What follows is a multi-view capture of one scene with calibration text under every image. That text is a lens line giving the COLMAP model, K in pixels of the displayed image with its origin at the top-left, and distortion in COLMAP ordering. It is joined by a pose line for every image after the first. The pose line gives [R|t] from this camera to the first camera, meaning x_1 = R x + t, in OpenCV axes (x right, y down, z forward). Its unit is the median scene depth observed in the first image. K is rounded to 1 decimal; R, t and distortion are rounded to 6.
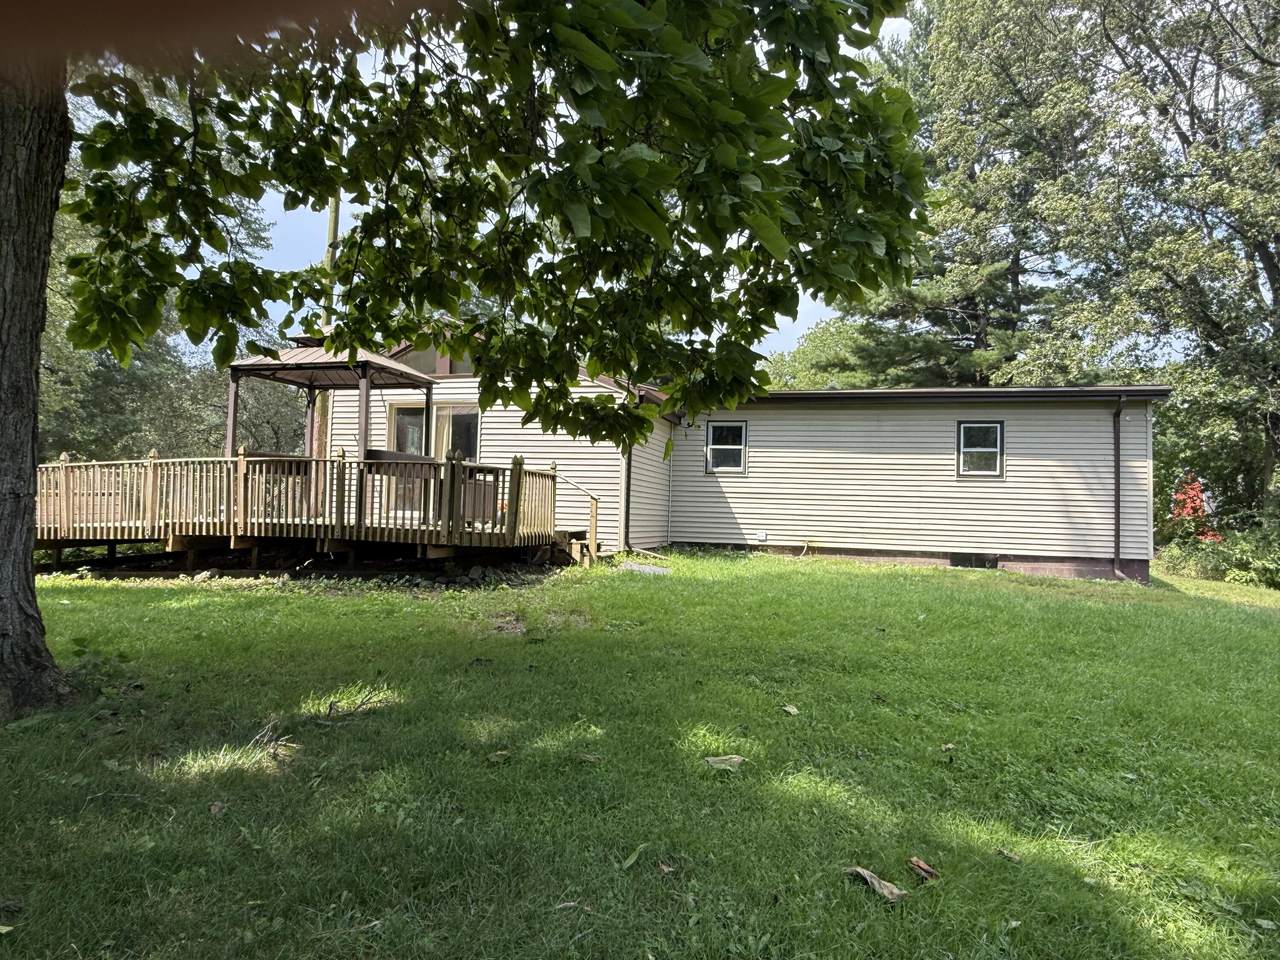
lens RADIAL K [[844.7, 0, 640.0], [0, 844.7, 480.0], [0, 0, 1]] dist [0.004511, 0.000360]
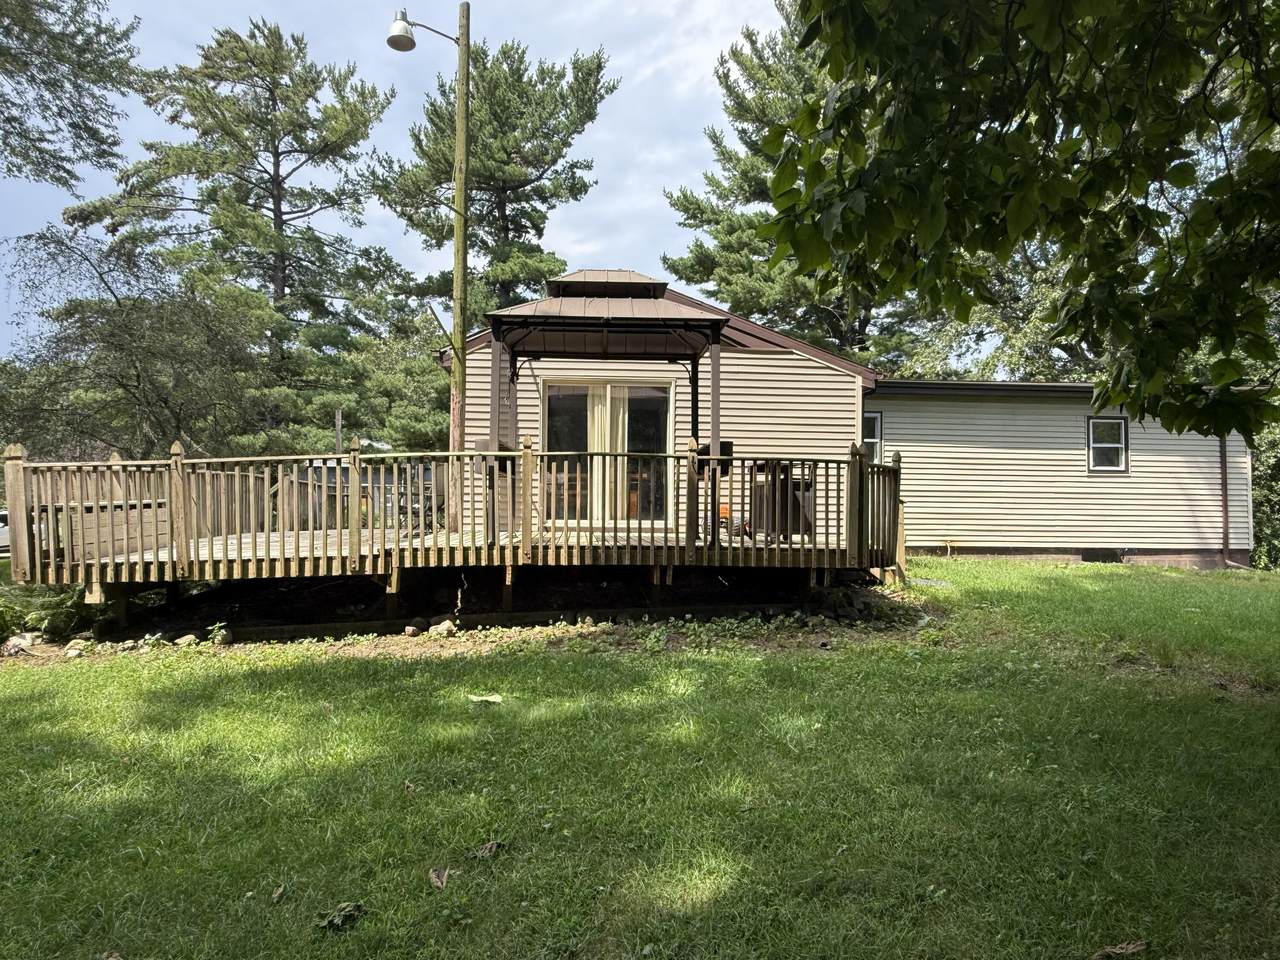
lens RADIAL K [[844.7, 0, 640.0], [0, 844.7, 480.0], [0, 0, 1]] dist [0.004511, 0.000360]
pose [[0.938730, -0.007864, 0.344565, -0.479055], [0.004431, 0.999932, 0.010749, -0.007967], [-0.344626, -0.008564, 0.938701, 0.251570]]
